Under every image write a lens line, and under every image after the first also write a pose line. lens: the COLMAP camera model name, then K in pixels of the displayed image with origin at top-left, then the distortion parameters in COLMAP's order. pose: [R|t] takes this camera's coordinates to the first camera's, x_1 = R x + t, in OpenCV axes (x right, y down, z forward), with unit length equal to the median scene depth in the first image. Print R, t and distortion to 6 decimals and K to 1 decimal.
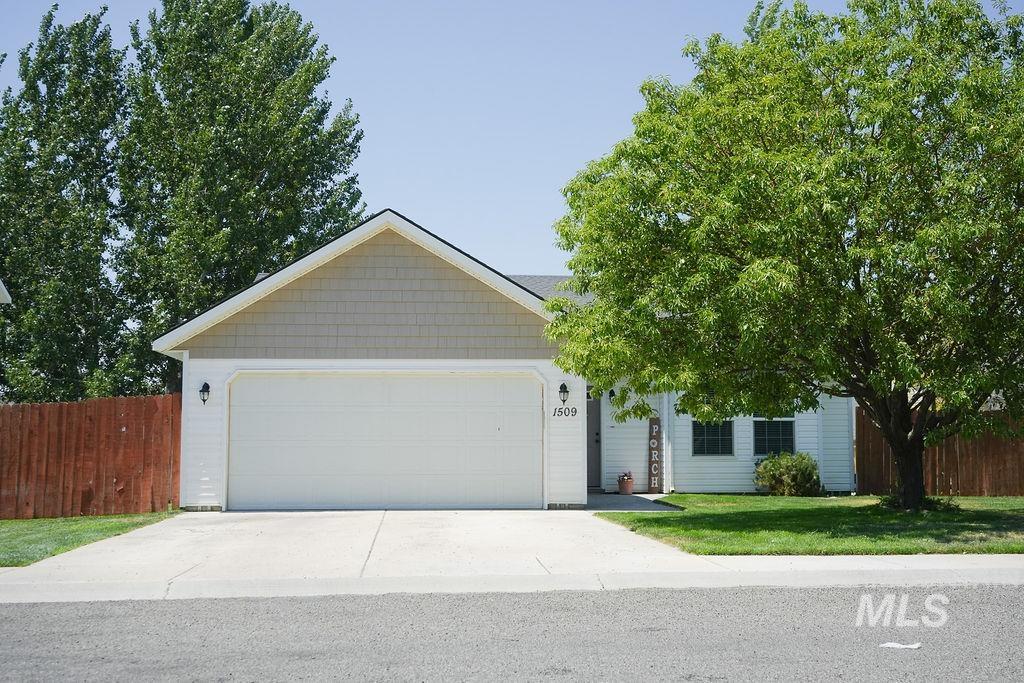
lens RADIAL K [[1235.5, 0, 511.2], [0, 1235.5, 338.6], [0, 0, 1]] dist [0.005970, 0.000000]
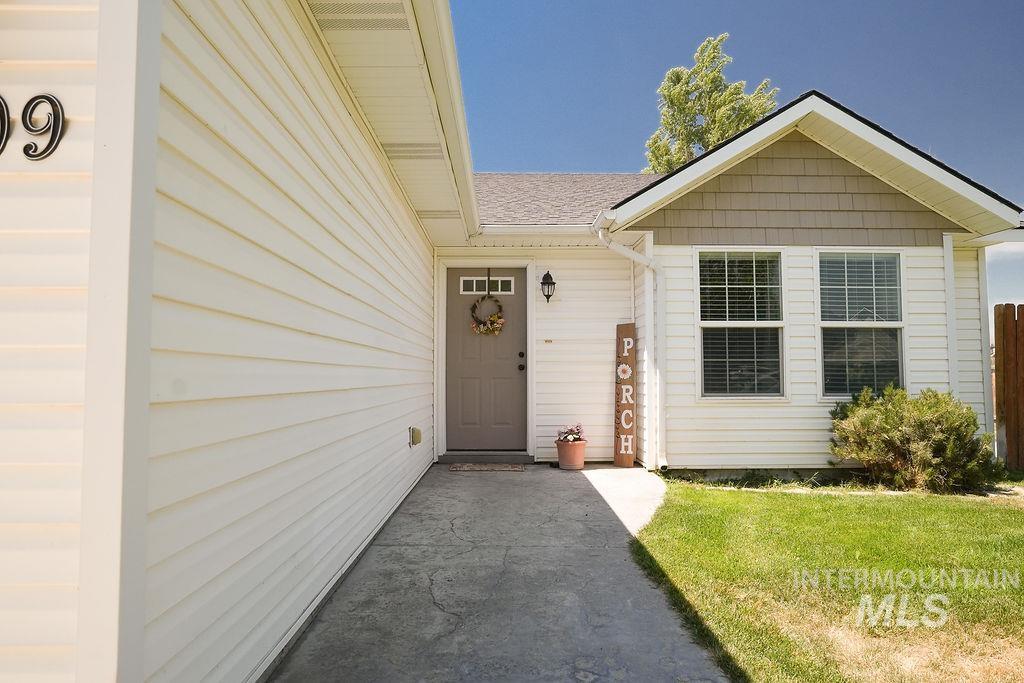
lens RADIAL K [[618.1, 0, 515.1], [0, 618.1, 340.0], [0, 0, 1]] dist [-0.029338, -0.000055]
pose [[0.998737, -0.000418, -0.050235, 0.085878], [0.002070, 0.999458, 0.032845, 0.065743], [0.050194, -0.032907, 0.998197, 0.772329]]
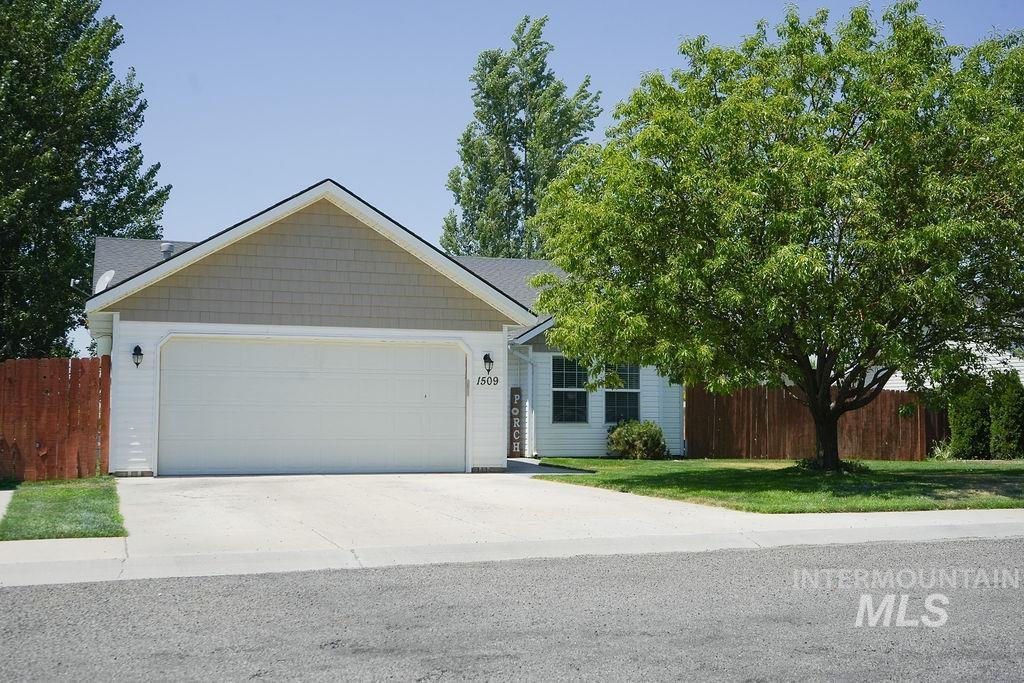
lens RADIAL K [[1128.2, 0, 512.9], [0, 1128.2, 346.5], [0, 0, 1]] dist [0.027060, 0.000000]
pose [[0.964359, 0.023746, 0.263529, -0.158270], [-0.030774, 0.999272, 0.022570, 0.005784], [-0.262801, -0.029876, 0.964387, 0.048394]]
